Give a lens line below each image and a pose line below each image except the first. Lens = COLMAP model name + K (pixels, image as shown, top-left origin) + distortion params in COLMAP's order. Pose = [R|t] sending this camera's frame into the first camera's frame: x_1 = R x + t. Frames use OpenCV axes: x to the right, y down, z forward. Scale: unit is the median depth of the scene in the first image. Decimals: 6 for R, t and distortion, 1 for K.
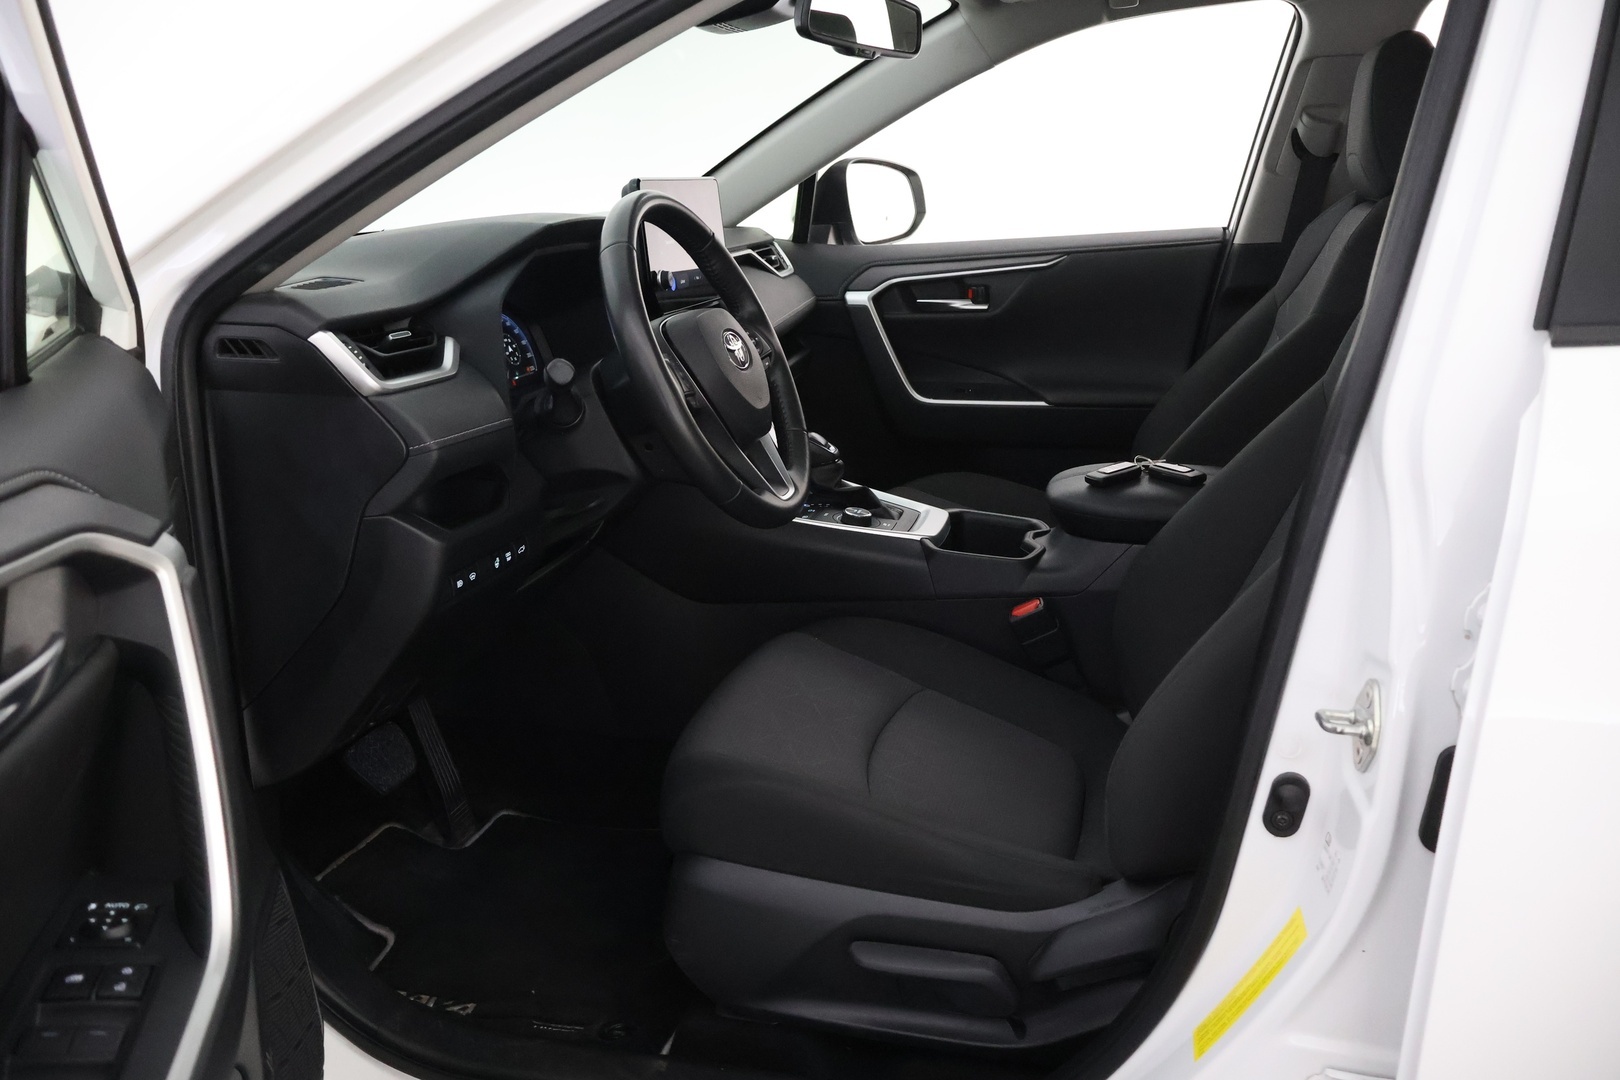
lens RADIAL K [[1338.2, 0, 814.5], [0, 1338.2, 546.0], [0, 0, 1]] dist [-0.001026, 0.003242]
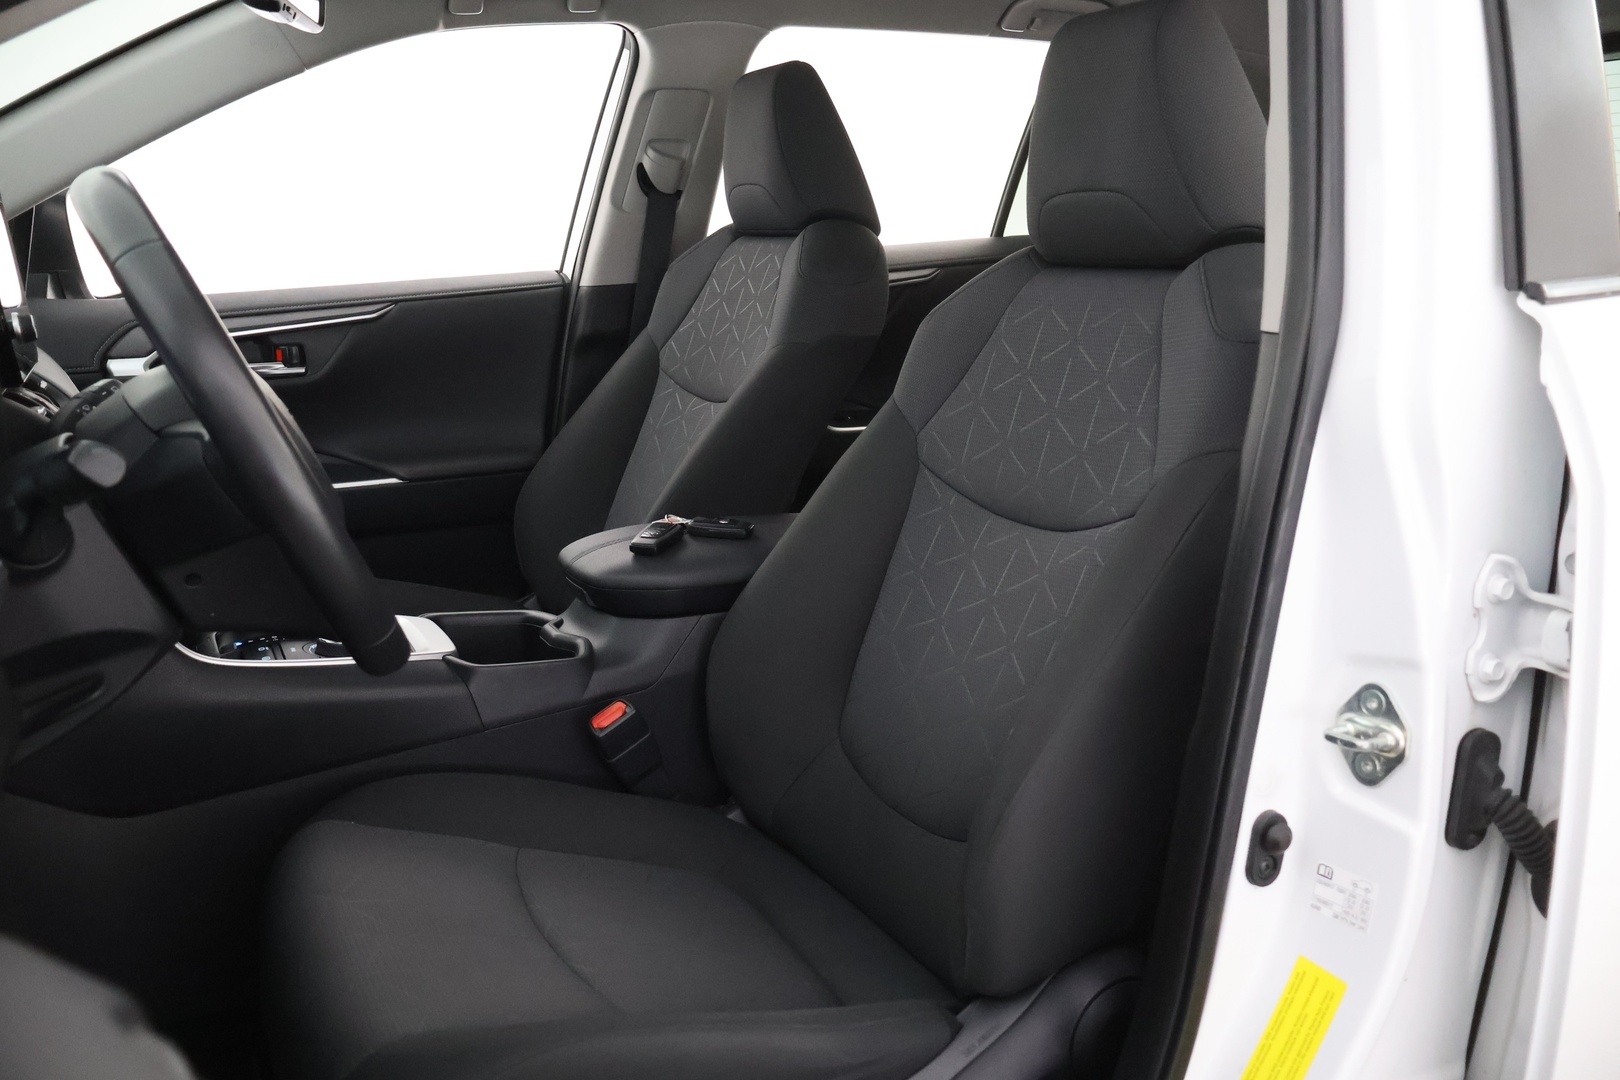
lens RADIAL K [[1338.2, 0, 806.7], [0, 1338.2, 540.9], [0, 0, 1]] dist [-0.001026, 0.003242]
pose [[0.755470, -0.131476, 0.641856, -0.195091], [0.172756, 0.984963, -0.001578, -0.026963], [-0.631997, 0.112077, 0.766824, 0.229430]]
